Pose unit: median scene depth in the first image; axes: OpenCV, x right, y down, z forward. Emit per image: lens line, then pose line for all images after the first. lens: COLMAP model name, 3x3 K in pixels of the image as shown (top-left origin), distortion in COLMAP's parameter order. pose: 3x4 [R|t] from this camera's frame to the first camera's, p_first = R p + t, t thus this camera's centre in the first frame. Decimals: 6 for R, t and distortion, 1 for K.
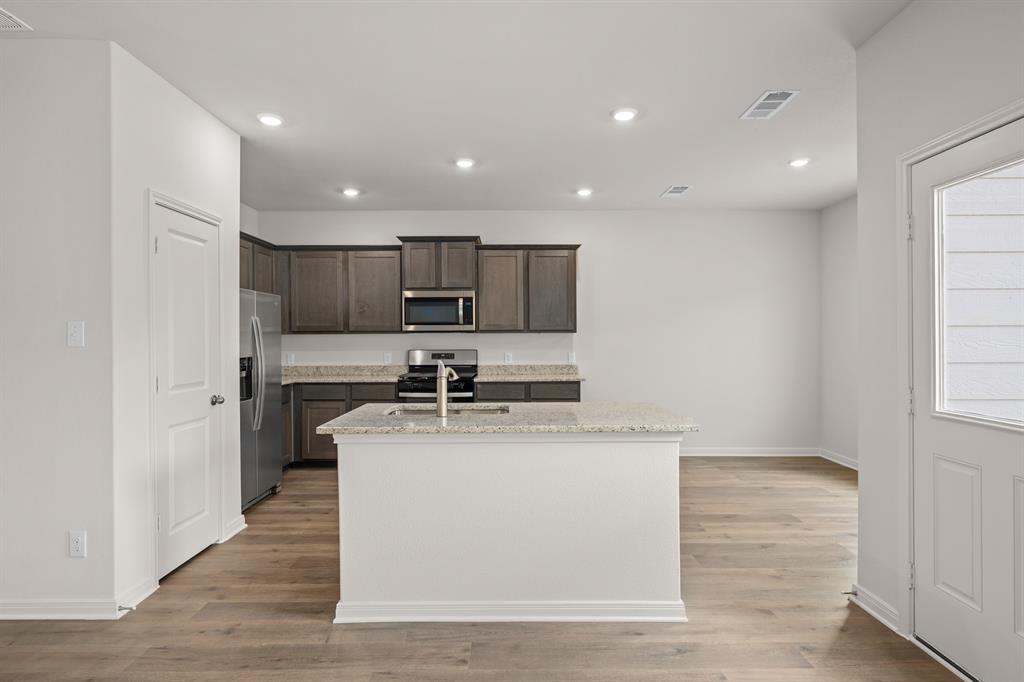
lens RADIAL K [[547.3, 0, 512.0], [0, 547.3, 341.0], [0, 0, 1]] dist [0.000786, -0.000531]
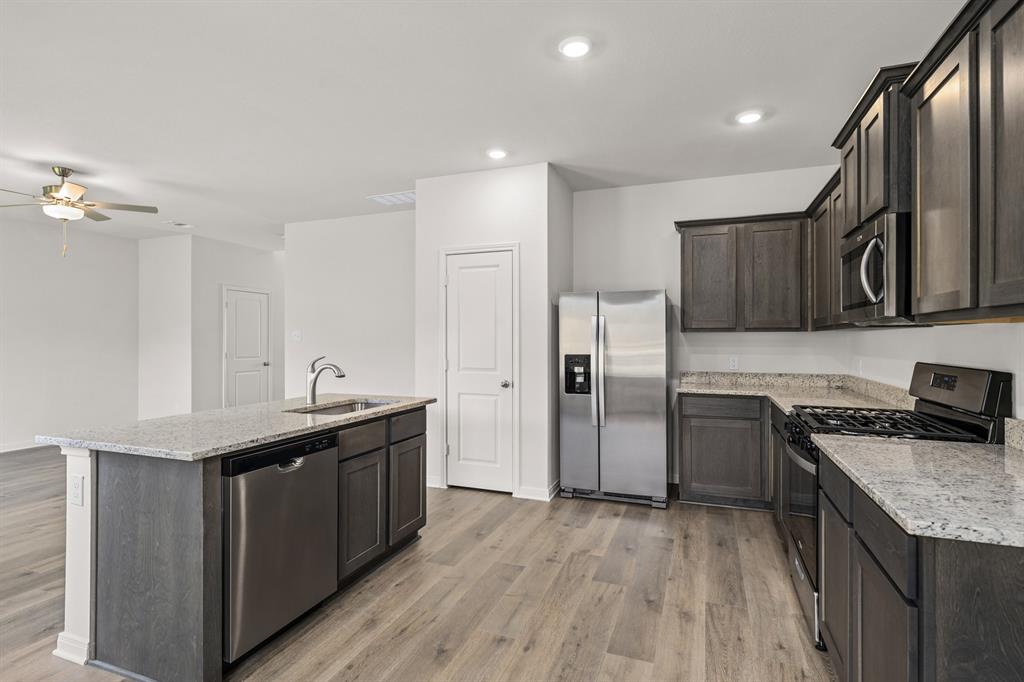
lens RADIAL K [[510.9, 0, 506.3], [0, 510.9, 339.3], [0, 0, 1]] dist [-0.000795, -0.000405]
pose [[-0.364797, 0.006531, -0.931064, 0.365436], [-0.002628, 0.999964, 0.008044, -0.005880], [0.931083, 0.005381, -0.364766, 0.882051]]
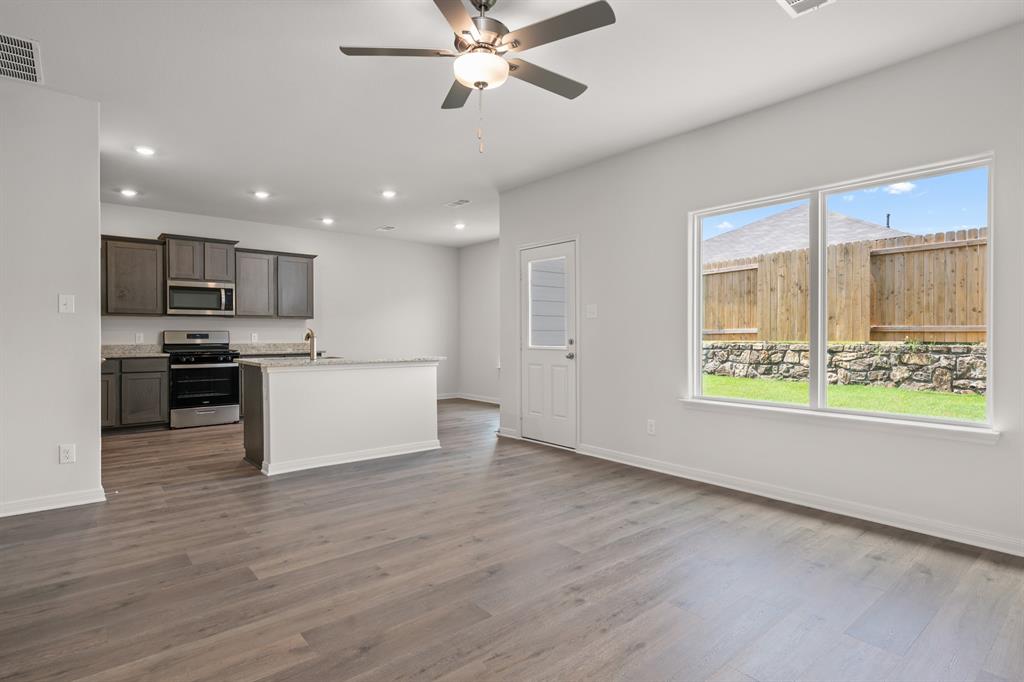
lens RADIAL K [[547.3, 0, 512.0], [0, 547.3, 341.0], [0, 0, 1]] dist [0.000786, -0.000531]
pose [[0.767923, -0.002248, 0.640539, -0.386385], [0.000391, 0.999995, 0.003041, 0.036869], [-0.640543, -0.002085, 0.767920, -0.383394]]
